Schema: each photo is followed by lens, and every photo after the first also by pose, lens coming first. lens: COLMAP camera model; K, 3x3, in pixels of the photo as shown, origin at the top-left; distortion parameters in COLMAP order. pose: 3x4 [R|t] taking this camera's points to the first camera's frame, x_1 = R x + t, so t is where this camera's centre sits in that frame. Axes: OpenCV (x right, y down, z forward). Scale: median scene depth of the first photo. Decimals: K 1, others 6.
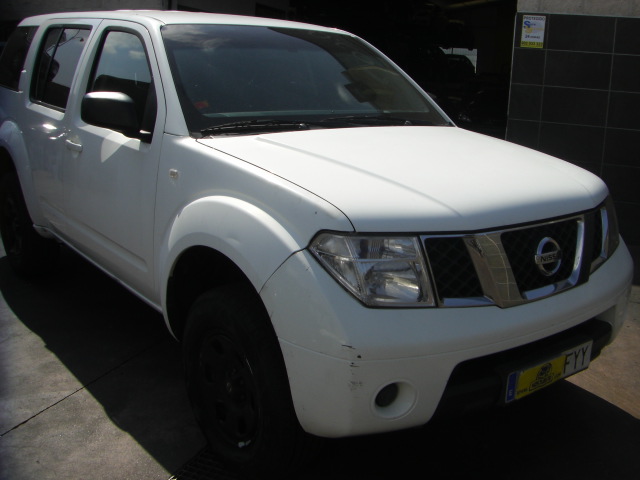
lens RADIAL K [[715.1, 0, 353.7], [0, 715.1, 230.3], [0, 0, 1]] dist [-0.128900, 0.000000]
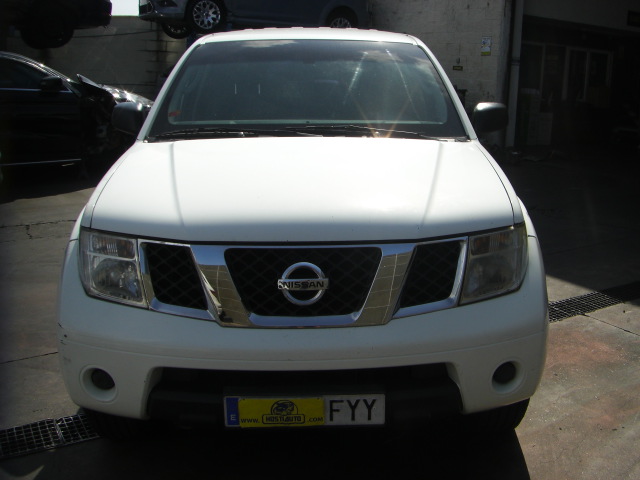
lens RADIAL K [[715.1, 0, 341.5], [0, 715.1, 212.7], [0, 0, 1]] dist [-0.128900, 0.000000]
pose [[0.787026, 0.090266, -0.610280, 0.892806], [-0.110890, 0.993825, 0.003992, -0.063561], [0.606872, 0.064532, 0.792176, 0.320796]]
